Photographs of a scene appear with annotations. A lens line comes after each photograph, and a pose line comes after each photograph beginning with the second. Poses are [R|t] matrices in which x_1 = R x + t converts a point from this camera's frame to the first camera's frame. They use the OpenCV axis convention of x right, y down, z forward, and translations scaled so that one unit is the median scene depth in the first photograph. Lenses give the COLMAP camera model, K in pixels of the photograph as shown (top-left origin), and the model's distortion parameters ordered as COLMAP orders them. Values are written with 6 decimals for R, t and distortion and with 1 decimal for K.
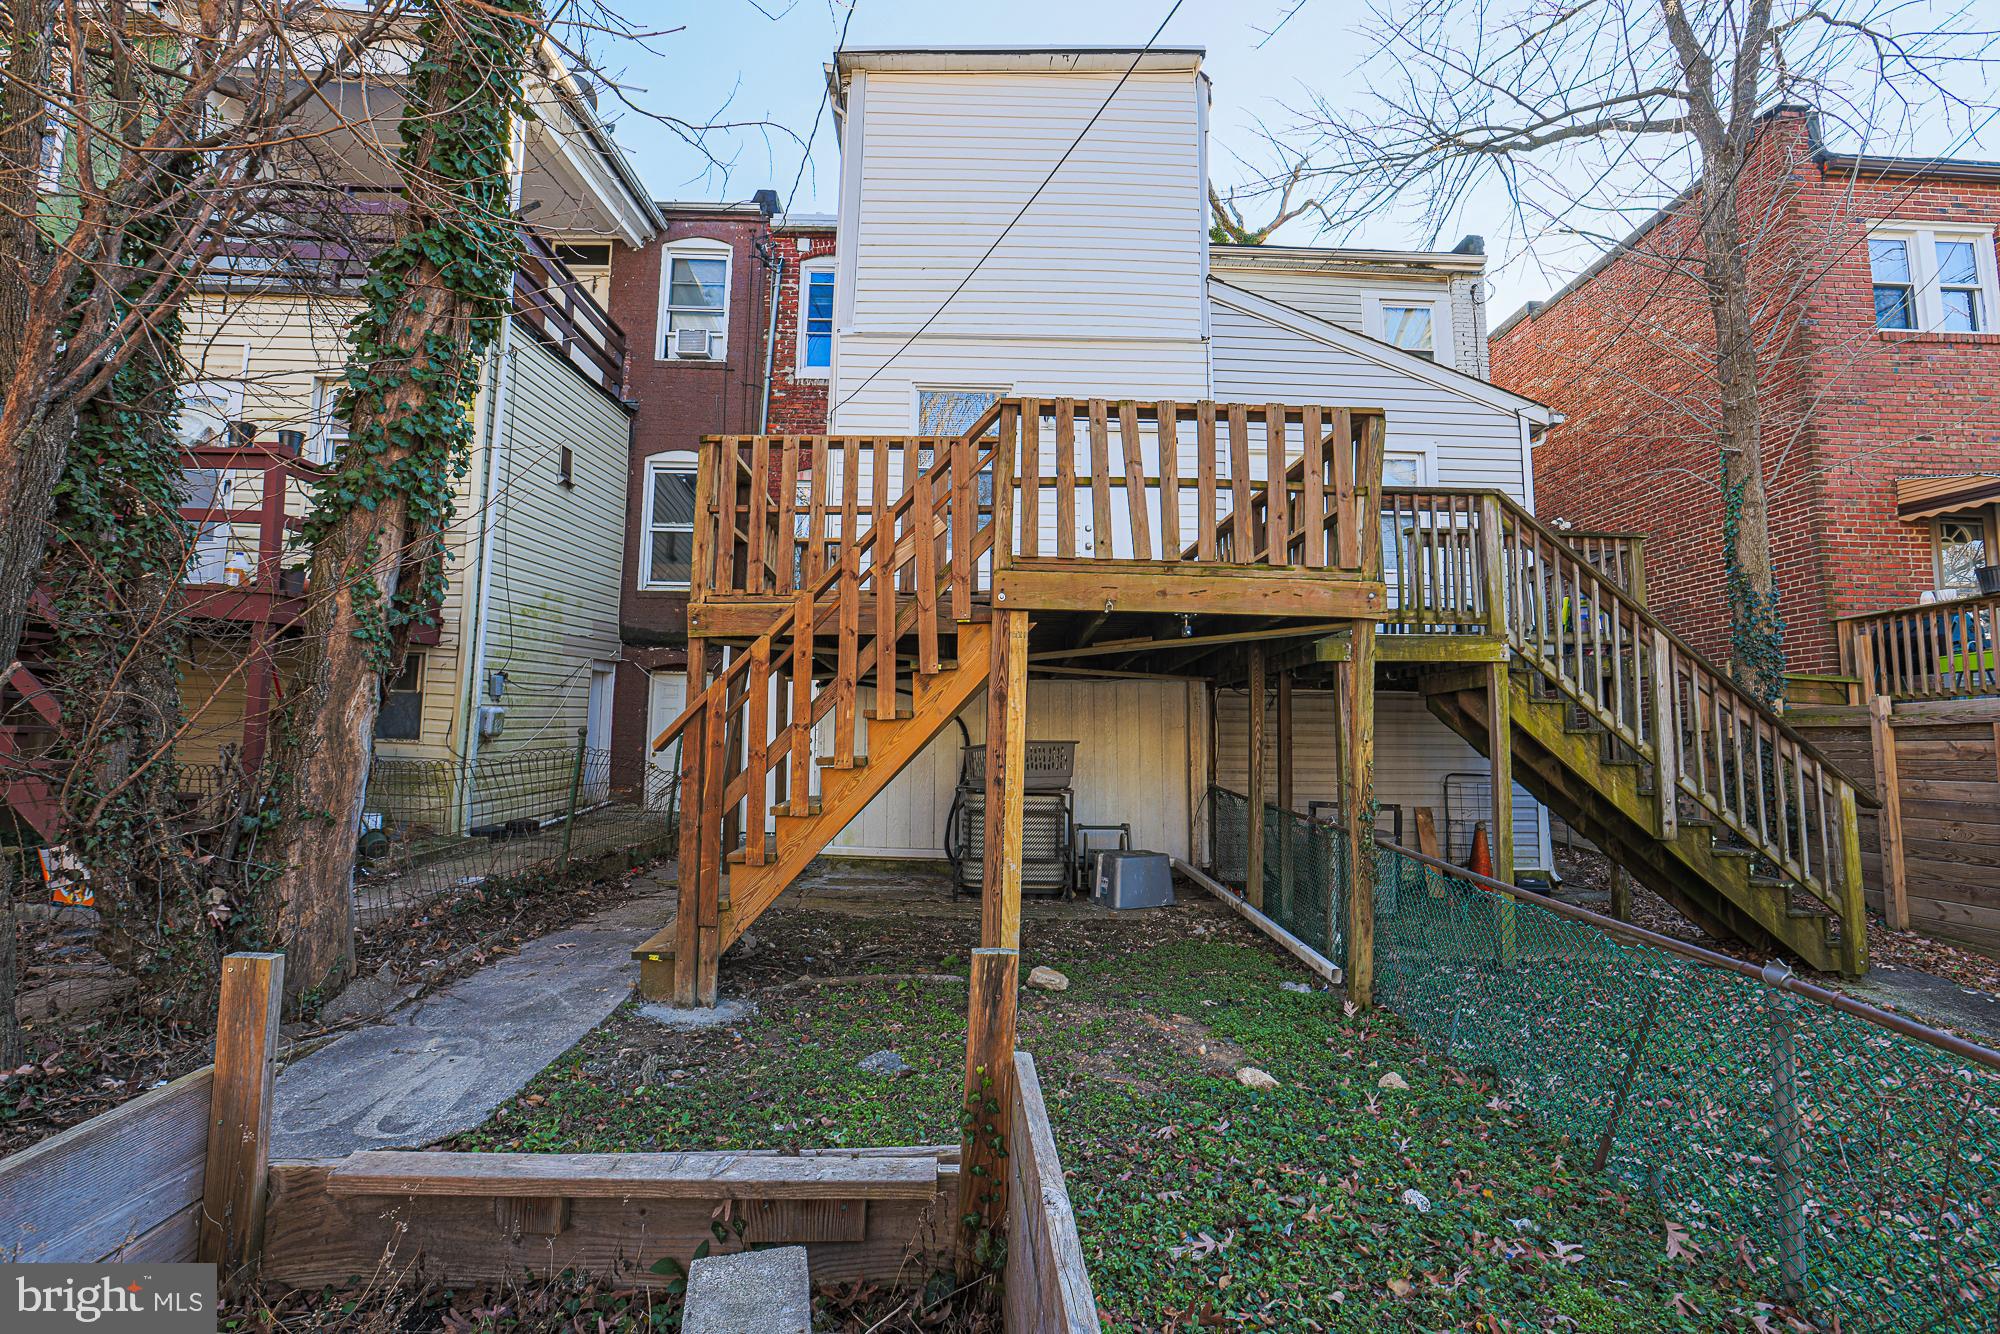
lens RADIAL K [[930.8, 0, 1044.4], [0, 930.8, 639.3], [0, 0, 1]] dist [-0.061409, 0.032679]
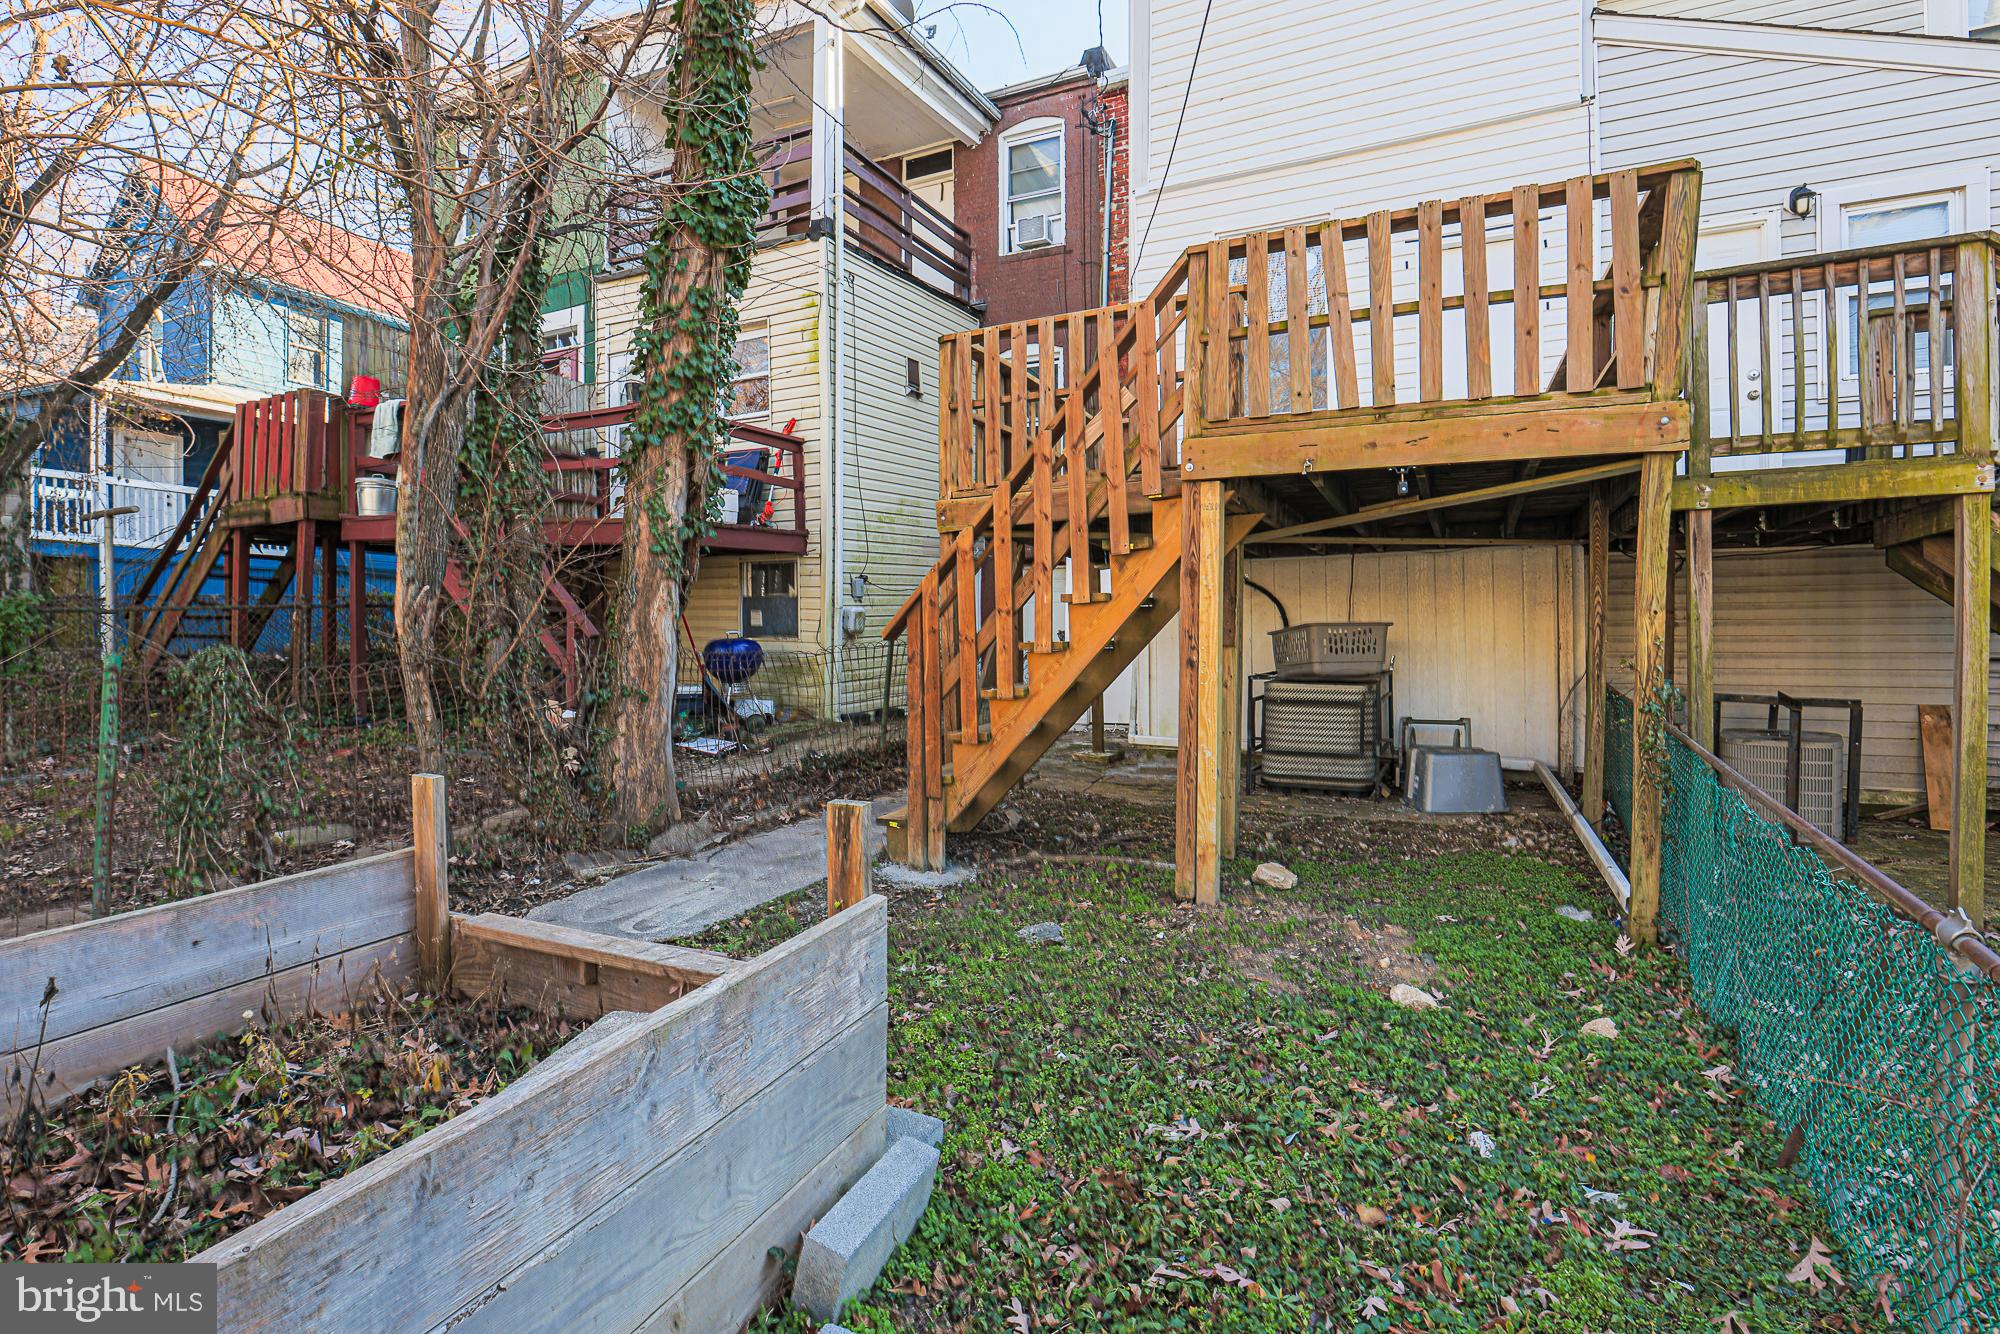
lens RADIAL K [[1032.5, 0, 1074.8], [0, 1032.5, 624.6], [0, 0, 1]] dist [-0.049368, 0.033817]
pose [[0.884851, -0.024151, -0.465248, 0.330213], [0.069875, 0.994239, 0.081284, 0.019179], [0.460605, -0.104433, 0.881440, 0.023647]]
